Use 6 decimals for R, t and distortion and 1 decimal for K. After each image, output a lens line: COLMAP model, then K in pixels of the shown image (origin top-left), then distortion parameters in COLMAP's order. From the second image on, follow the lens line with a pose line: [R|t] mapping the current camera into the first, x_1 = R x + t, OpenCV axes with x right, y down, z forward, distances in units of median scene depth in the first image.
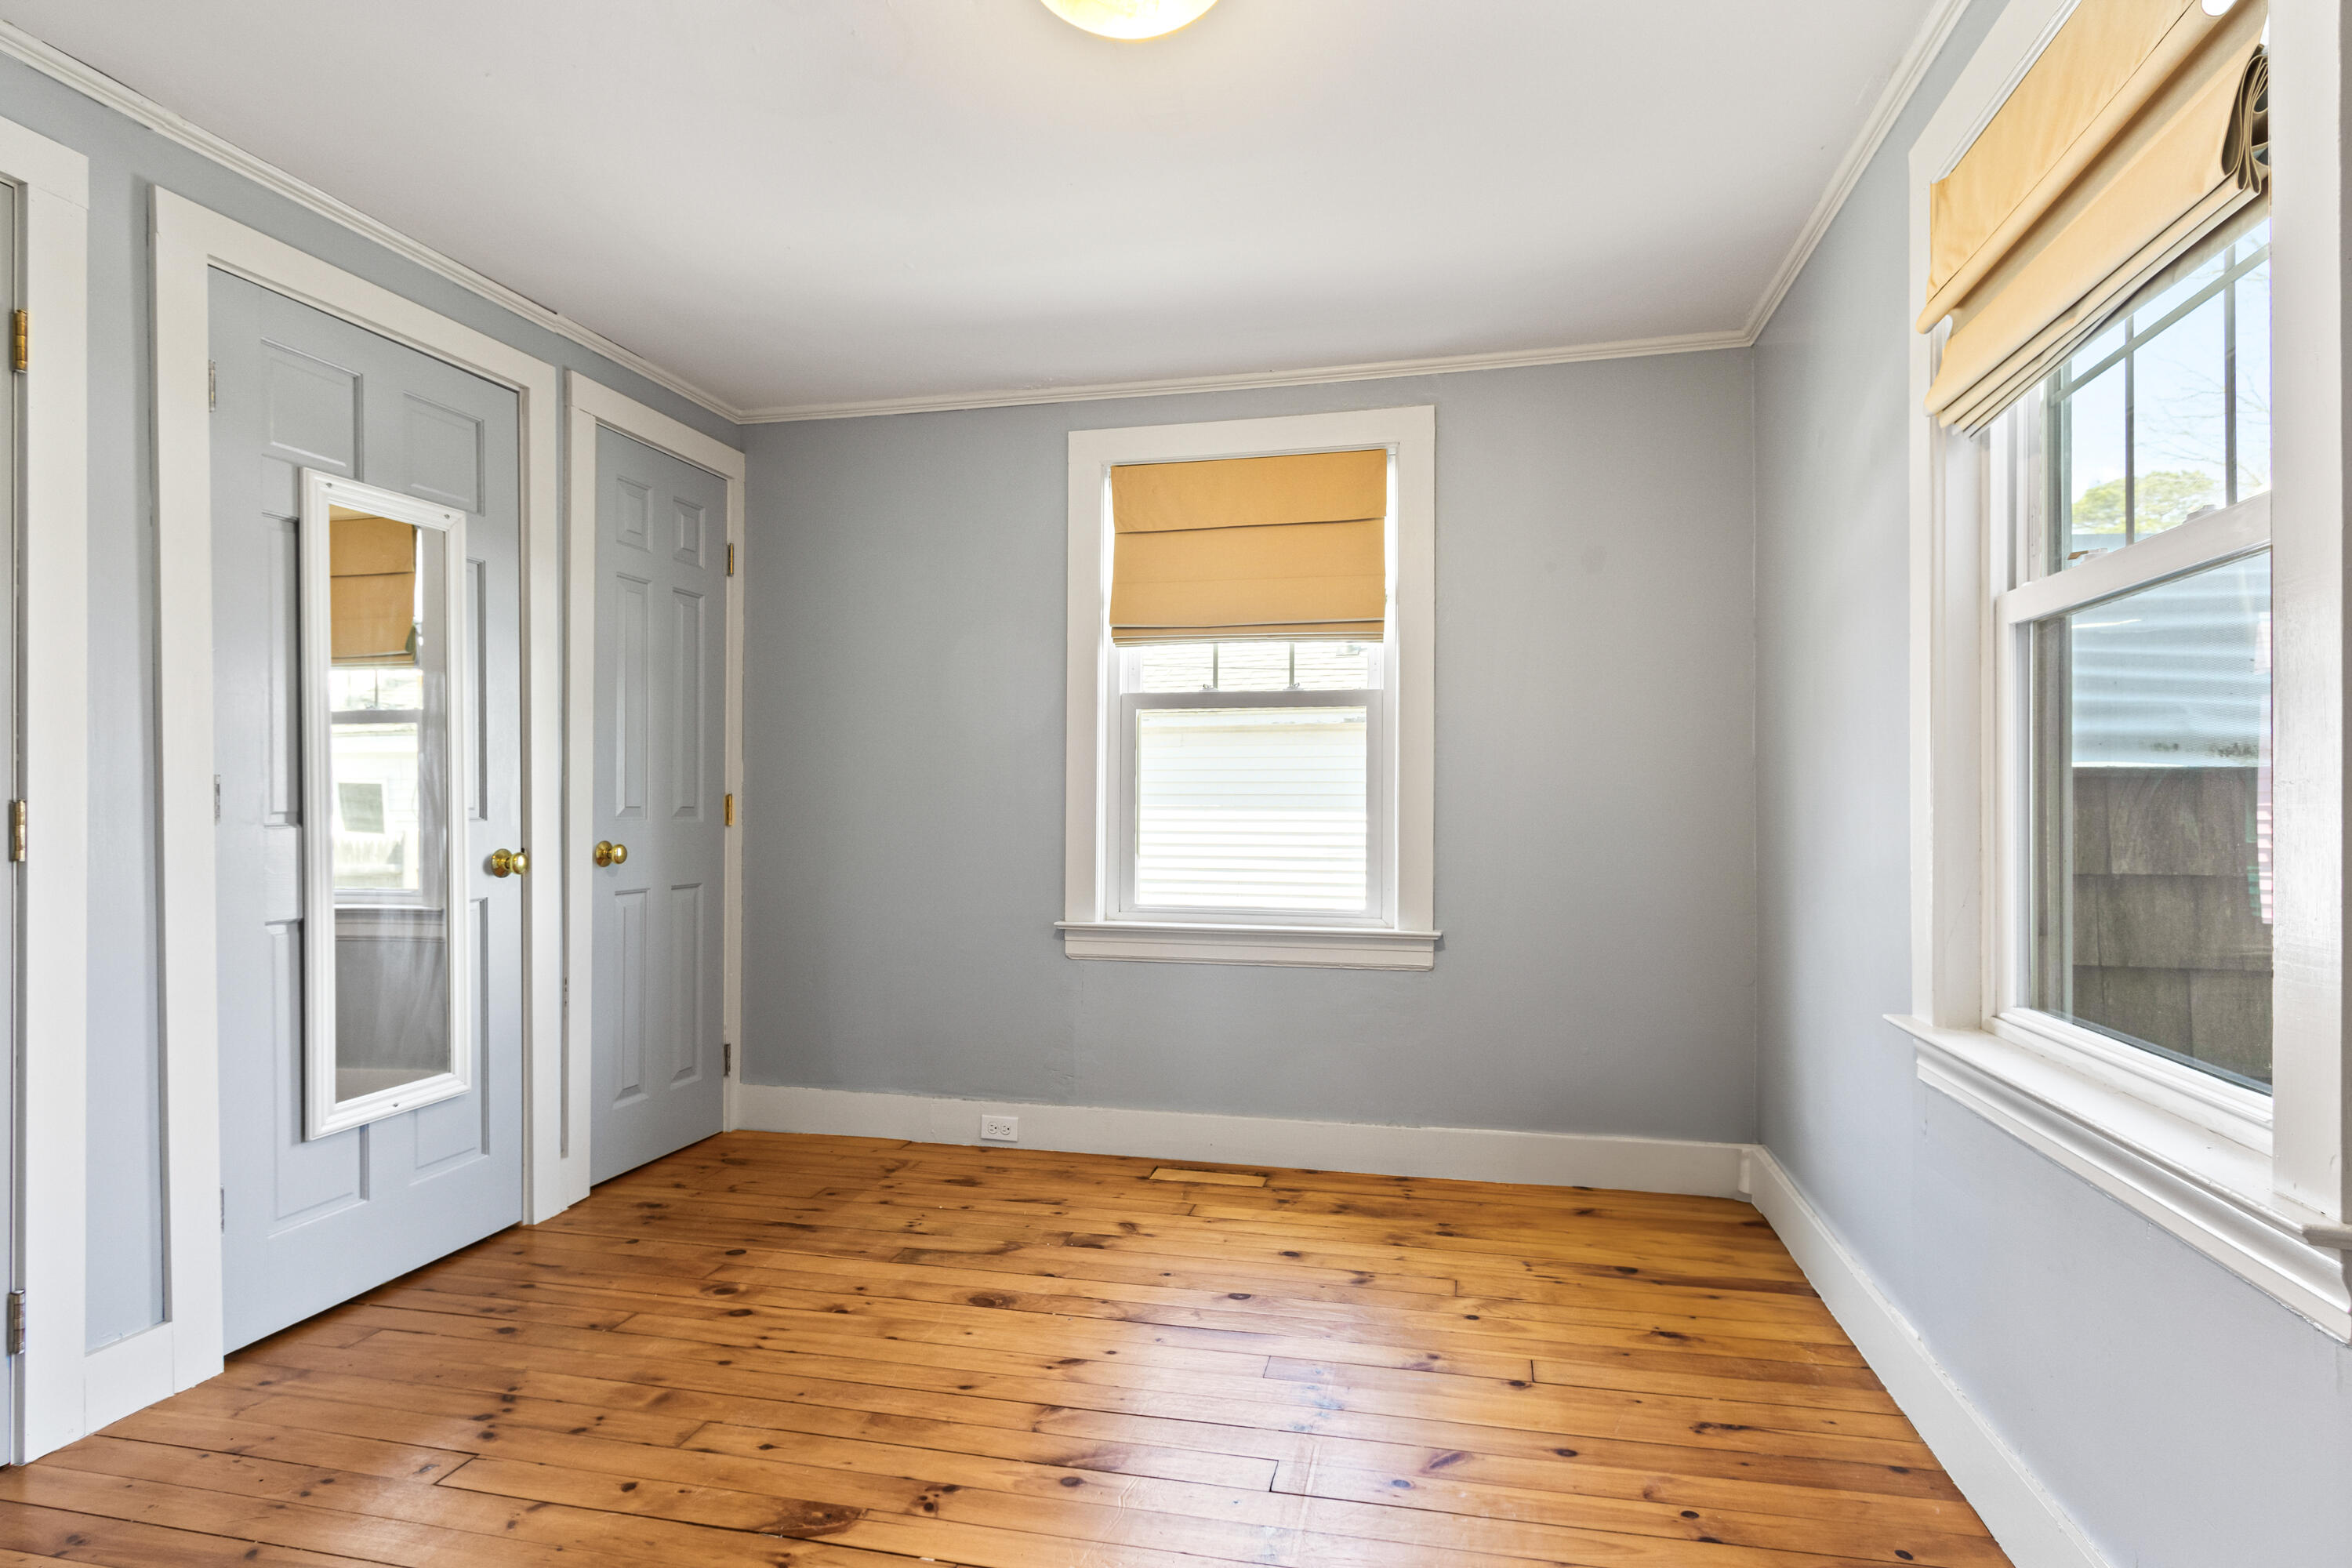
lens RADIAL K [[1213.8, 0, 1185.5], [0, 1213.8, 798.1], [0, 0, 1]] dist [-0.001619, -0.000059]
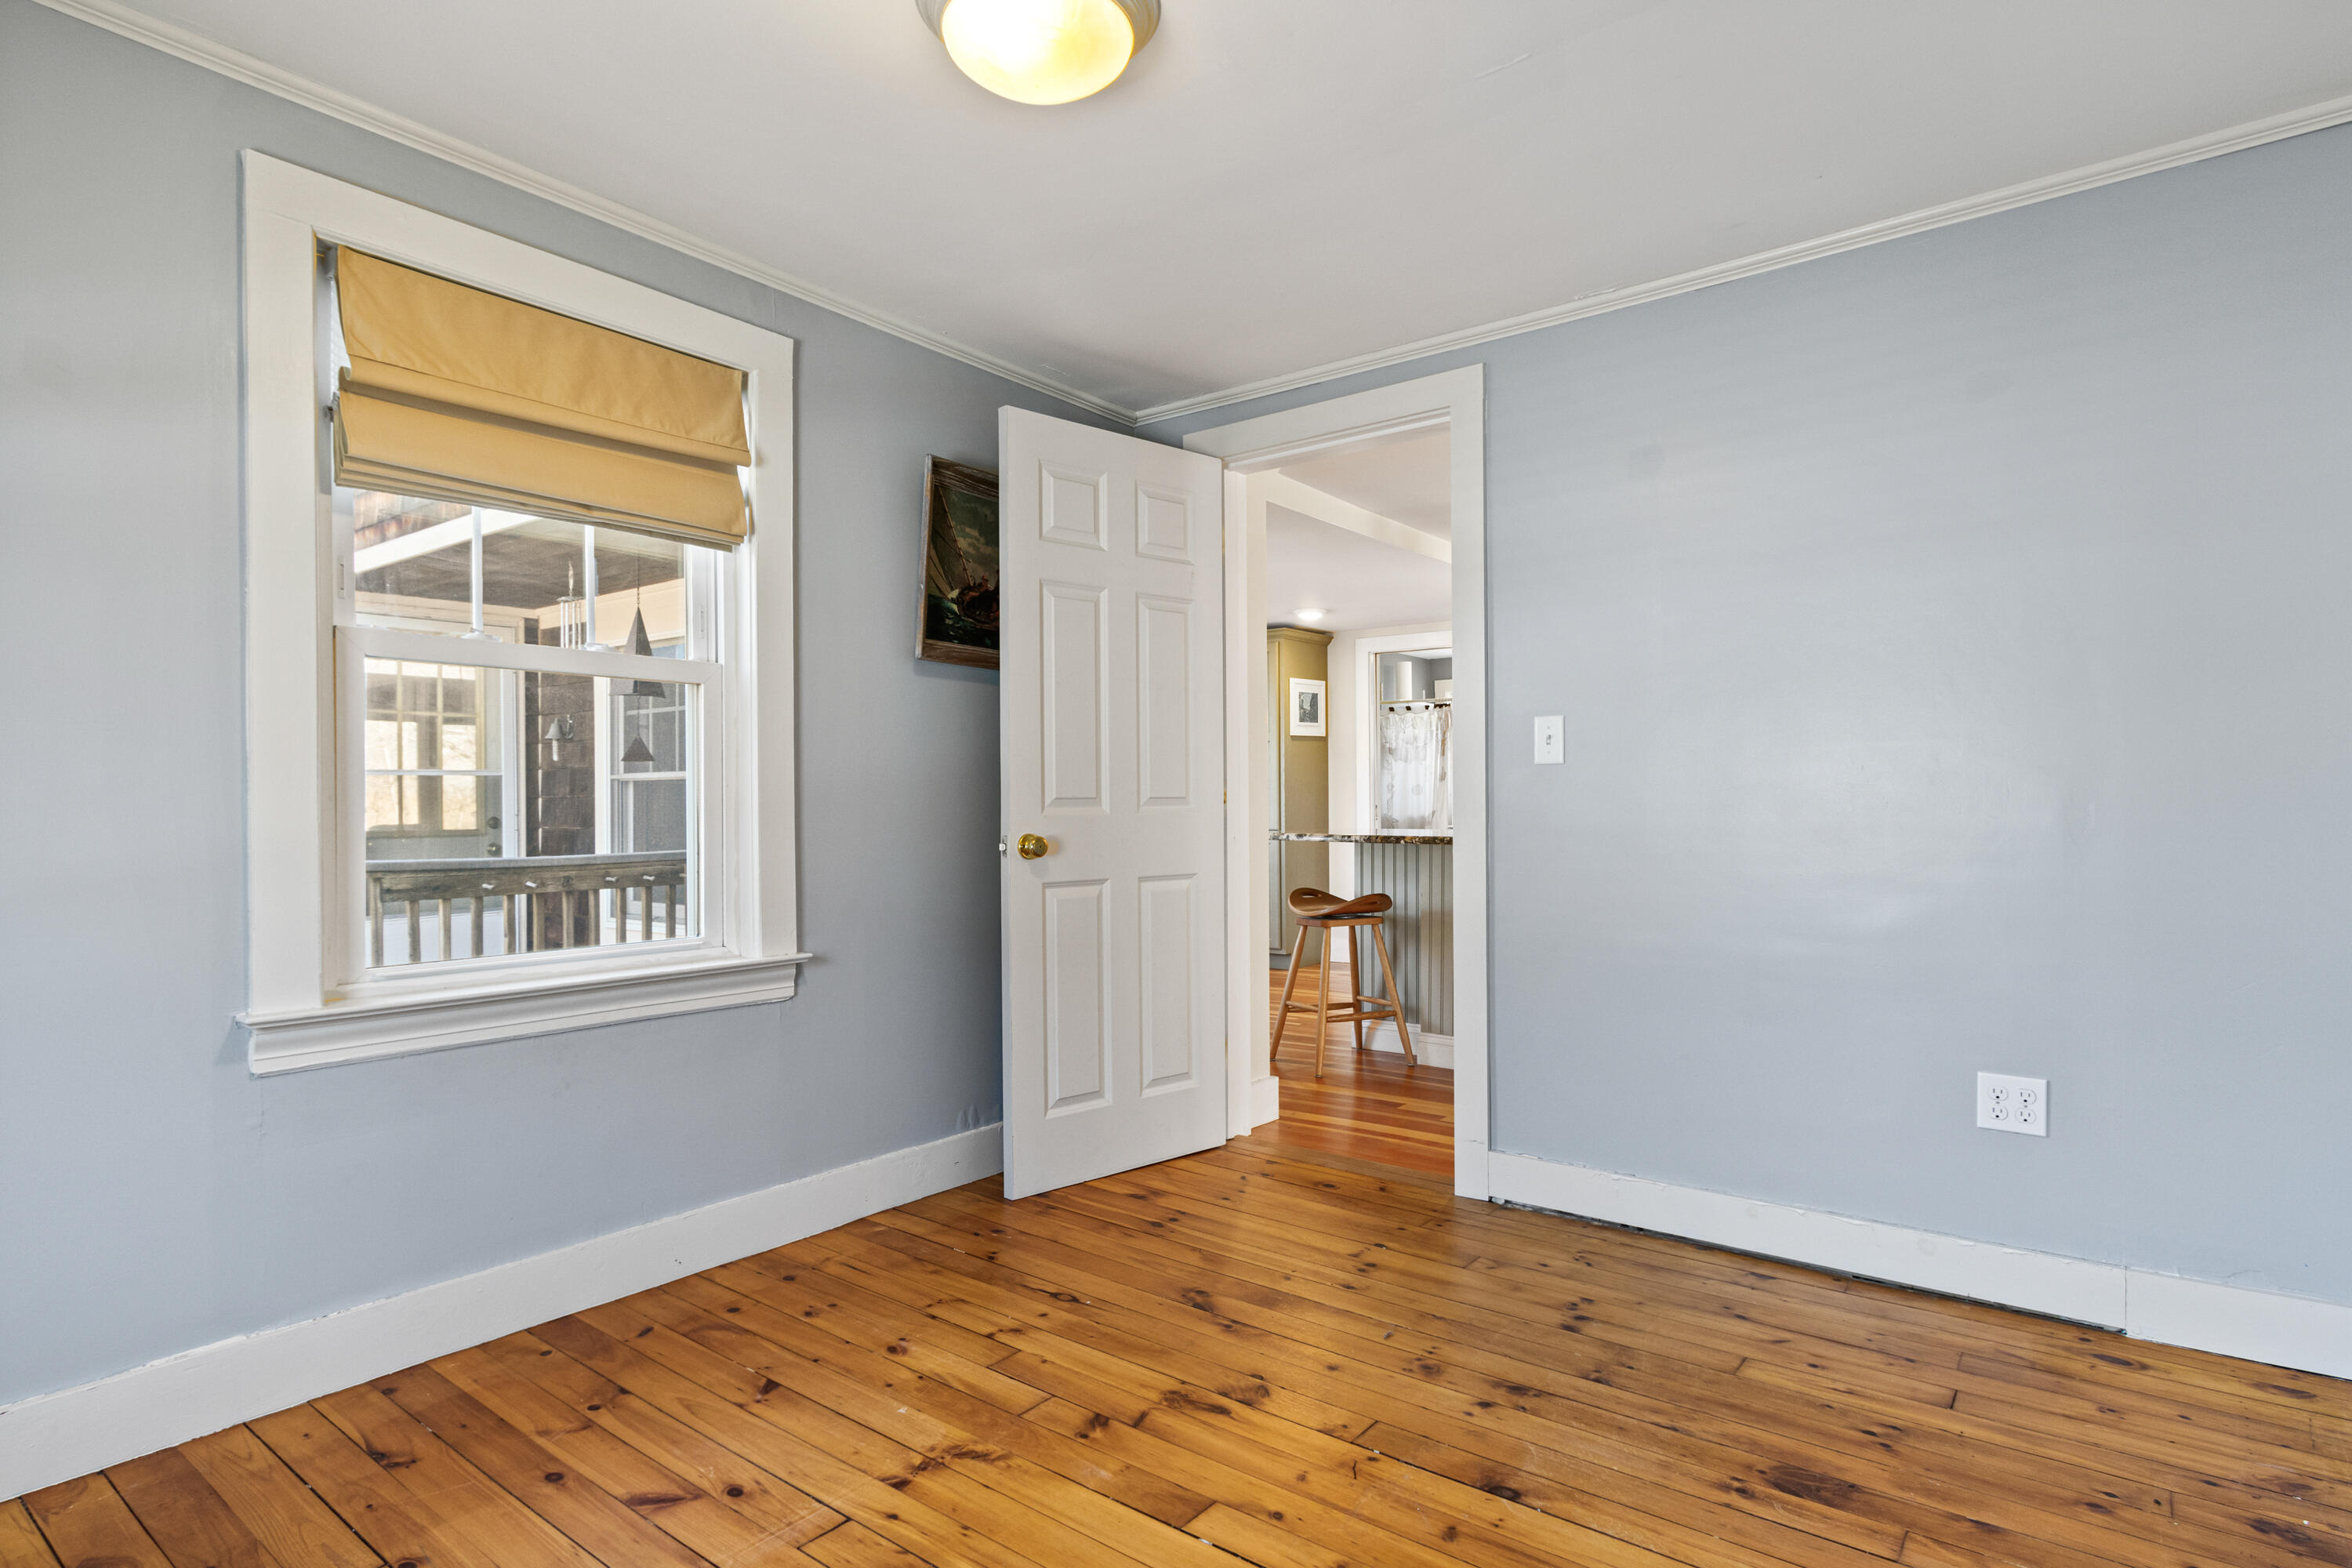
lens RADIAL K [[1213.8, 0, 1181.1], [0, 1213.8, 796.5], [0, 0, 1]] dist [-0.001619, -0.000059]
pose [[-0.905168, 0.009049, 0.424958, -0.541294], [0.005020, 0.999931, -0.010599, 0.017516], [-0.425025, -0.007461, -0.905151, 1.656302]]
